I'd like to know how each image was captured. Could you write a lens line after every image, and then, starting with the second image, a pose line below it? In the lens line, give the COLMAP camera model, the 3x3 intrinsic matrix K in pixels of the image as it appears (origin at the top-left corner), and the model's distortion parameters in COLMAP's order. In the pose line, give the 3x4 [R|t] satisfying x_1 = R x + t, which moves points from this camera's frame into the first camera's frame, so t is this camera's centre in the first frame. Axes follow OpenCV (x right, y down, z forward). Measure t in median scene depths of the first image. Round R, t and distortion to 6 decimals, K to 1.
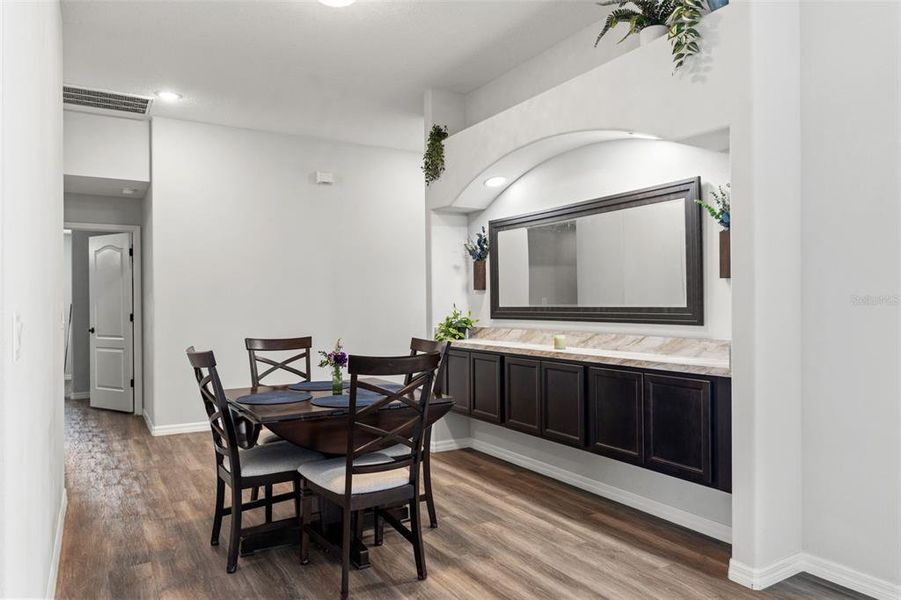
lens RADIAL K [[573.2, 0, 451.0], [0, 573.2, 298.1], [0, 0, 1]] dist [-0.010415, 0.001531]
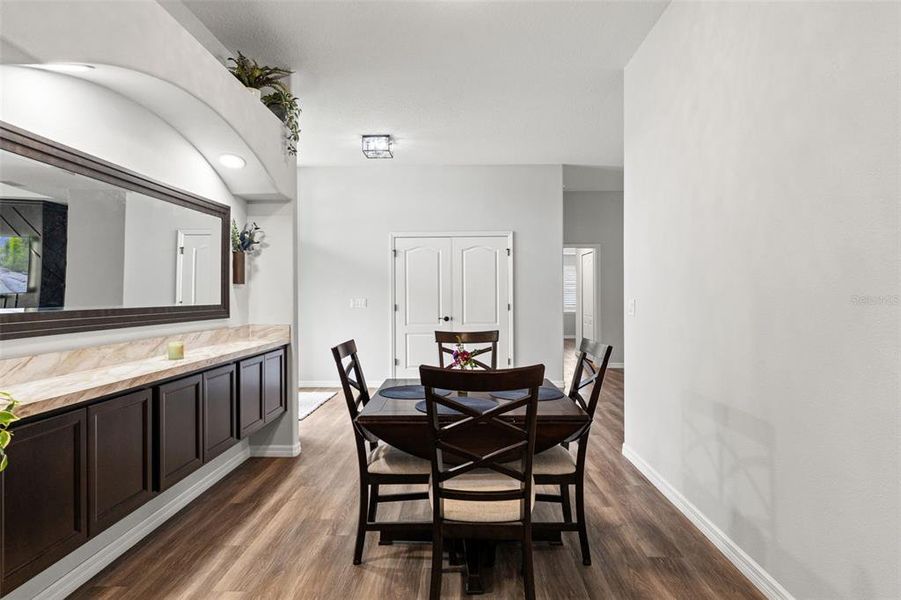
lens RADIAL K [[420.6, 0, 454.1], [0, 420.6, 298.0], [0, 0, 1]] dist [-0.005175, -0.000323]
pose [[-0.814213, 0.007085, 0.580523, -0.526401], [0.004984, 0.999974, -0.005215, 0.007855], [-0.580545, -0.001353, -0.814227, 1.390090]]
